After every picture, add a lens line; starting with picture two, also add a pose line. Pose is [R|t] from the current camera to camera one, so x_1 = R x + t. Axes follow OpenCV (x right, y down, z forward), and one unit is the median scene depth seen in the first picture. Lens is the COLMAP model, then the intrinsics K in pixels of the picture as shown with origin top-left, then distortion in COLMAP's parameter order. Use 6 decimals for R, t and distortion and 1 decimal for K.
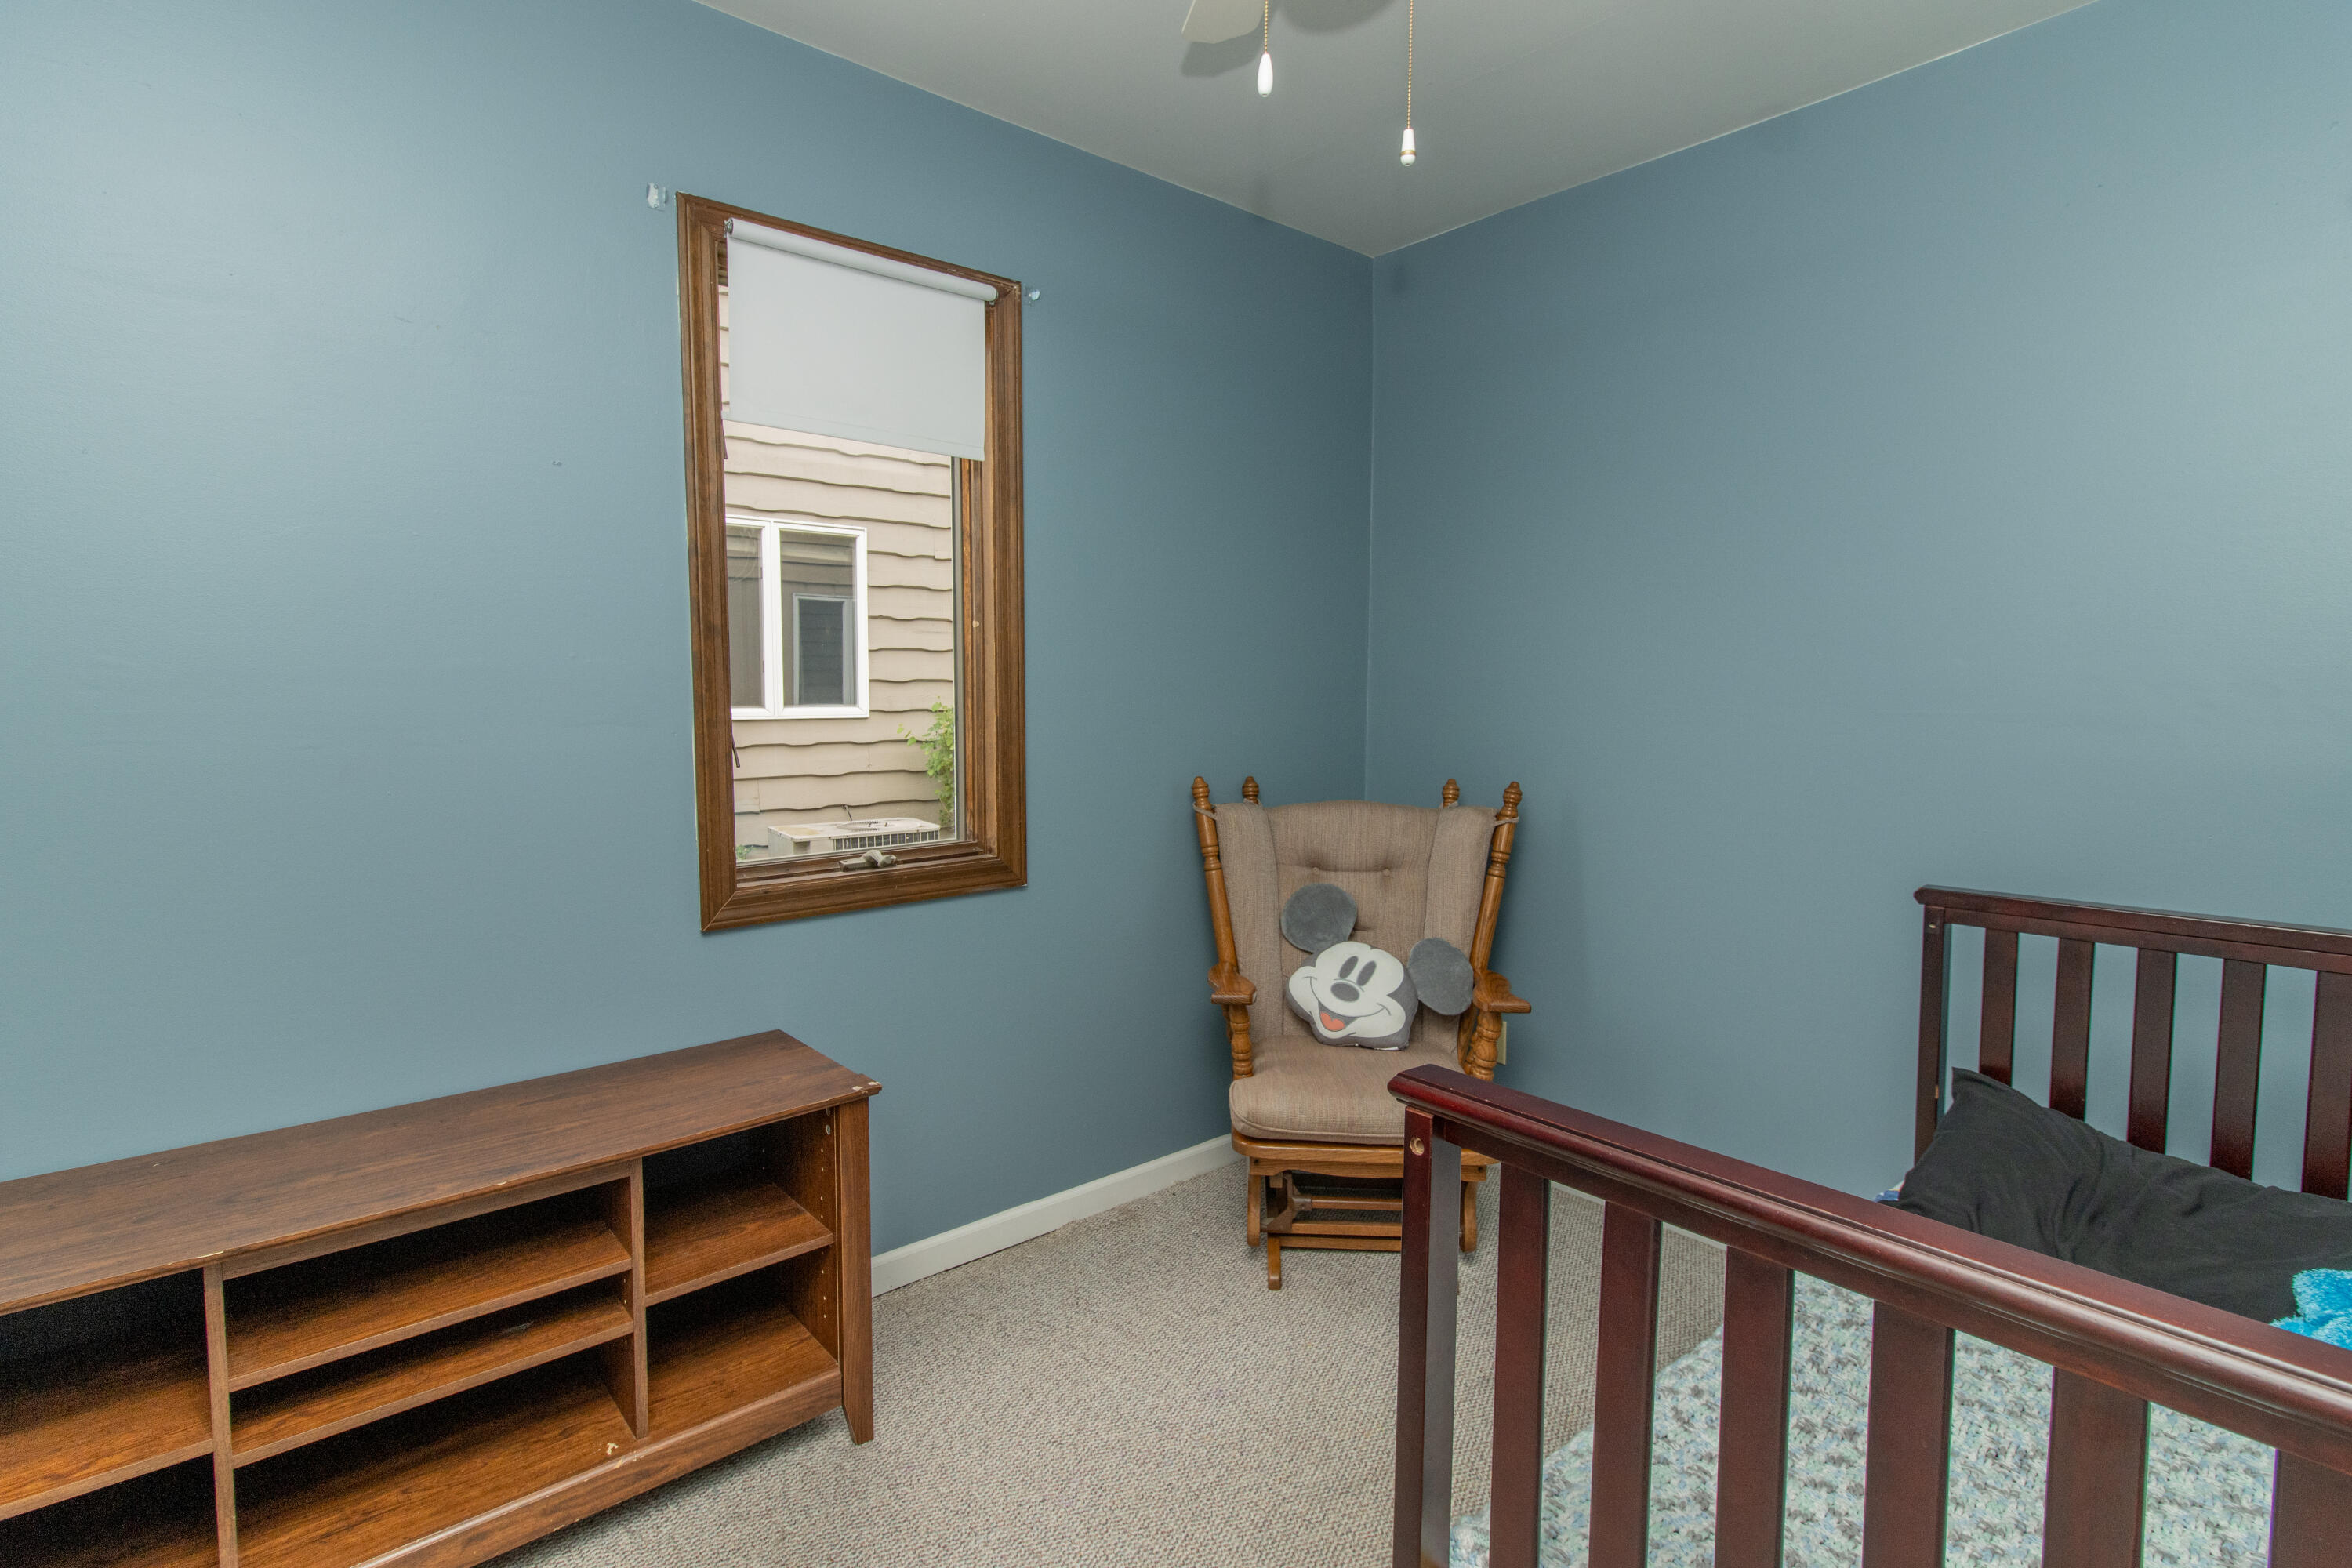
lens RADIAL K [[1115.9, 0, 1163.1], [0, 1115.9, 770.1], [0, 0, 1]] dist [0.003857, 0.000989]
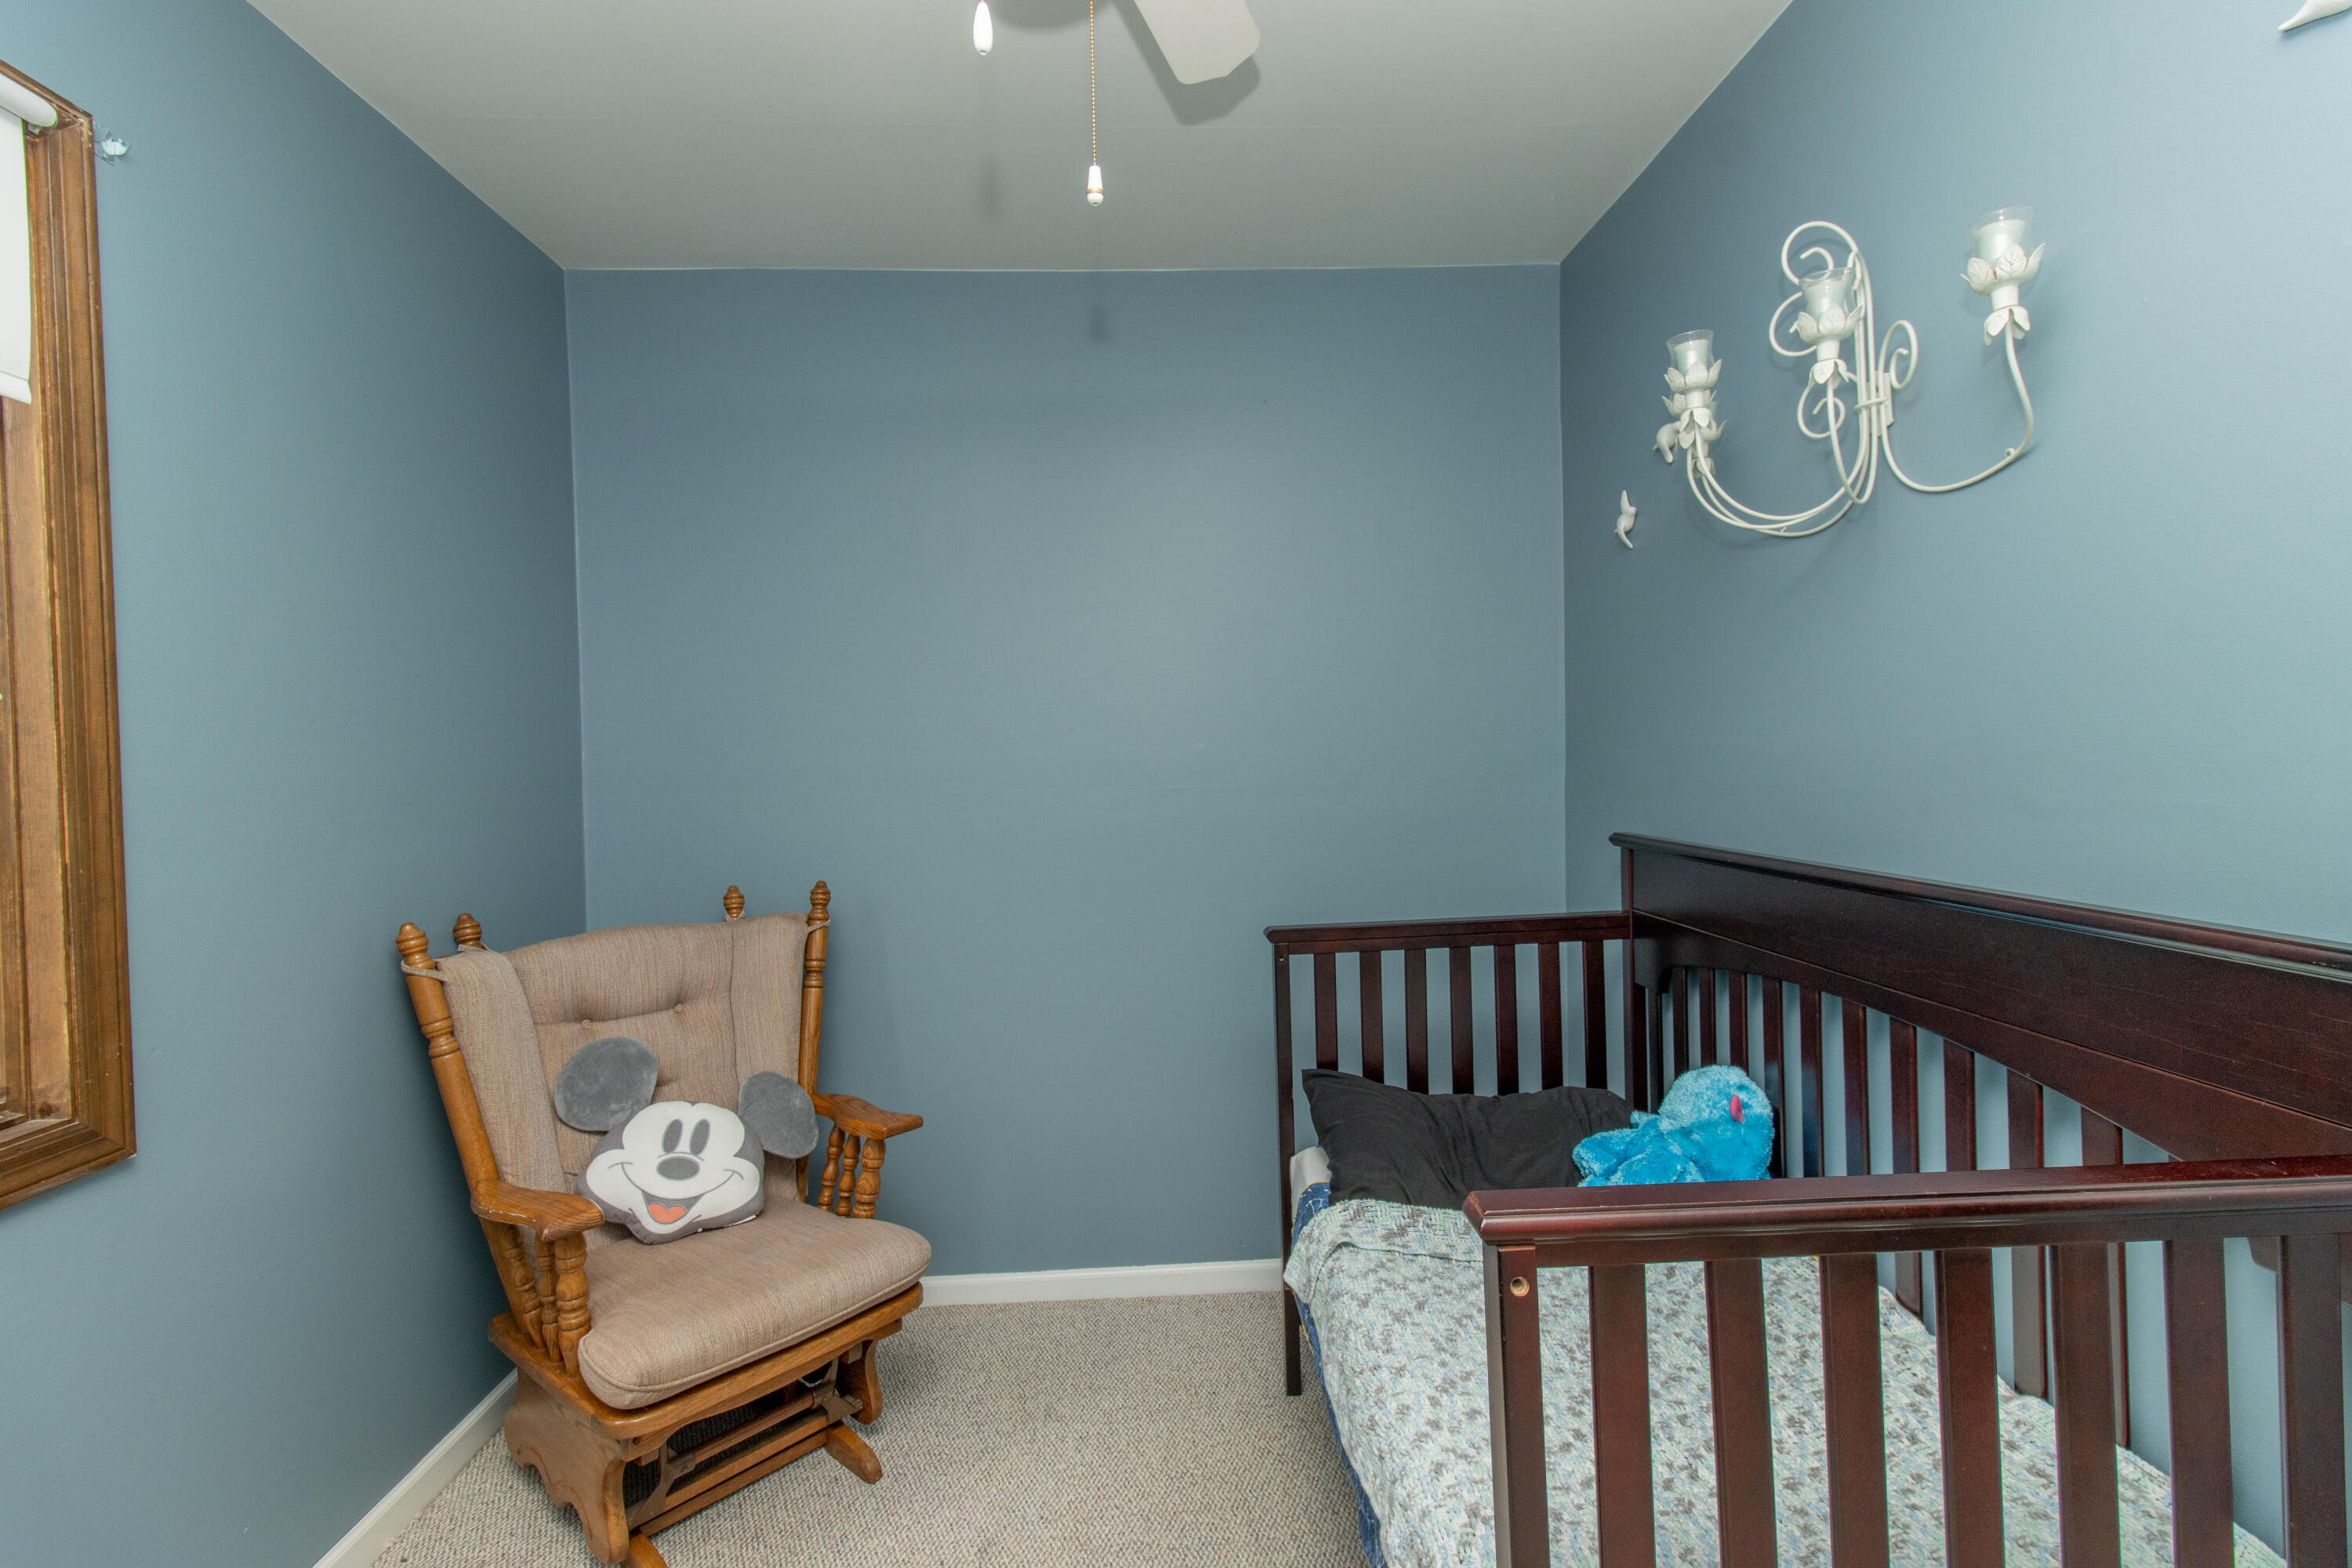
lens RADIAL K [[1087.5, 0, 1180.0], [0, 1087.5, 769.9], [0, 0, 1]] dist [0.000610, 0.000237]
pose [[0.619756, -0.028169, 0.784289, -0.218672], [0.088039, 0.995543, -0.033814, -0.026173], [-0.779840, 0.090004, 0.619474, 0.222109]]
